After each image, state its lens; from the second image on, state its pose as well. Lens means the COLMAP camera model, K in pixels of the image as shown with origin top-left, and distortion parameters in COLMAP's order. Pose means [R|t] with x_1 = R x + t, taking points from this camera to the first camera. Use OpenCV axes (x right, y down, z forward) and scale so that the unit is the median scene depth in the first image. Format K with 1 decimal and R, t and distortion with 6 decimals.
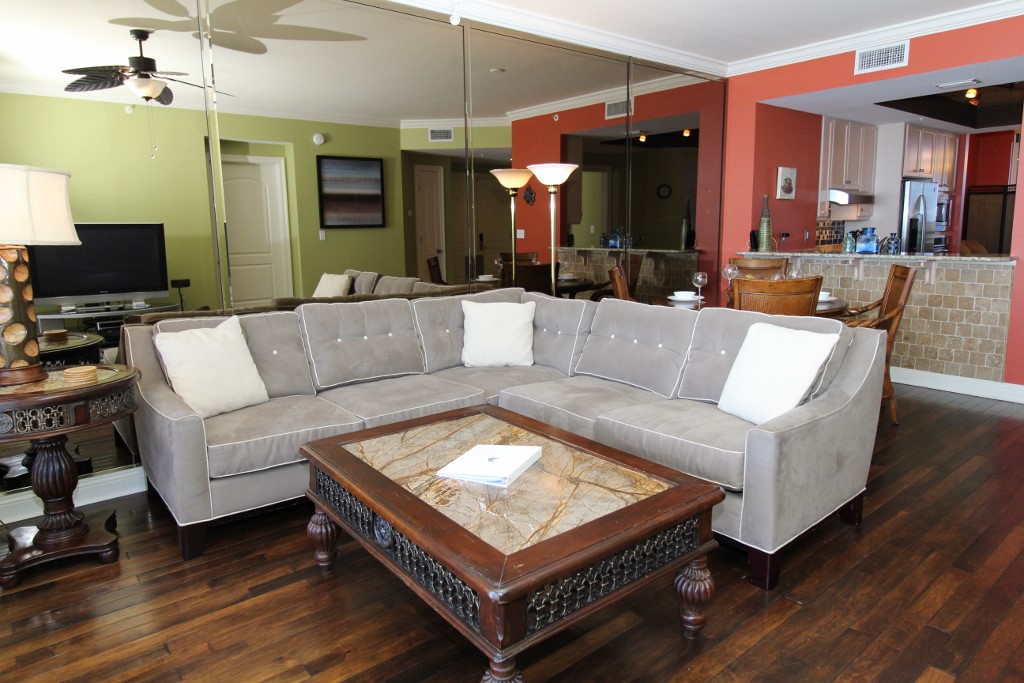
lens RADIAL K [[653.8, 0, 512.0], [0, 653.8, 341.5], [0, 0, 1]] dist [-0.003982, -0.002895]
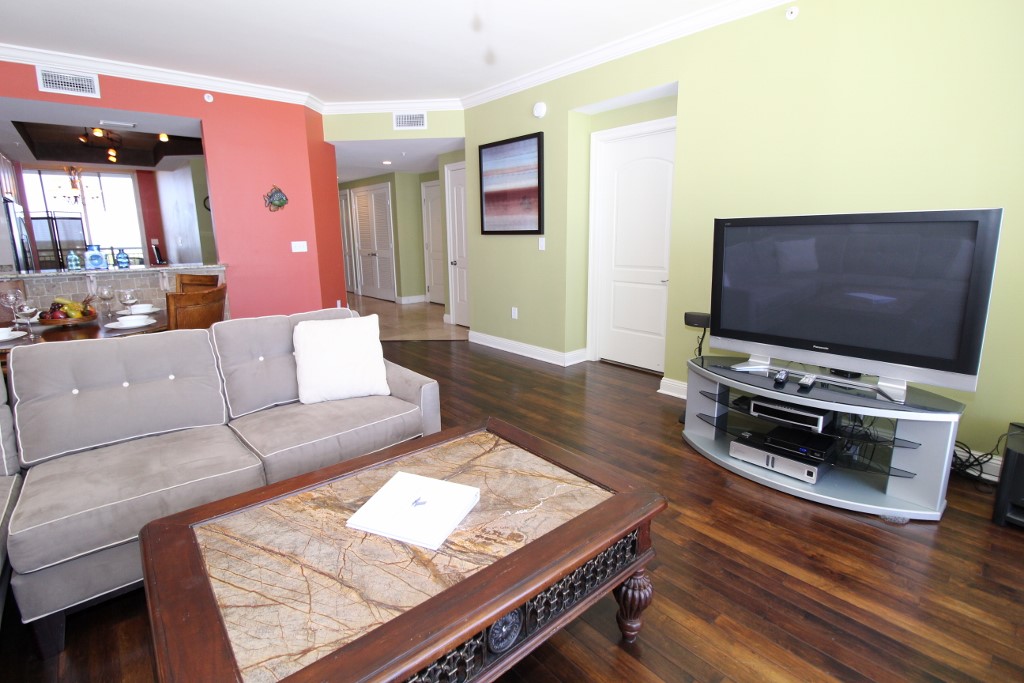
lens RADIAL K [[463.3, 0, 512.0], [0, 463.3, 341.5], [0, 0, 1]] dist [-0.017559, -0.000215]
pose [[-0.047874, -0.214911, 0.975460, -0.897403], [0.182886, 0.958184, 0.220081, -0.213918], [-0.981968, 0.188934, -0.006568, 1.263511]]
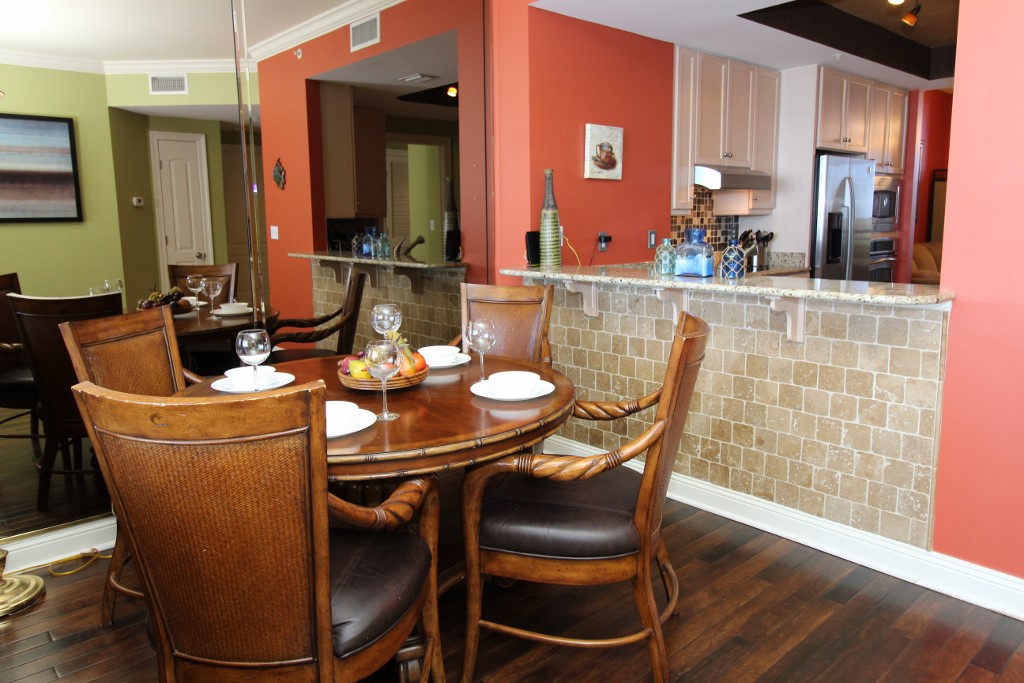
lens RADIAL K [[727.4, 0, 512.0], [0, 727.4, 341.5], [0, 0, 1]] dist [0.005057, -0.001375]
pose [[0.998420, -0.003451, 0.056088, 0.236064], [0.003940, 0.999955, -0.008603, -0.050790], [-0.056056, 0.008810, 0.998389, 0.271634]]
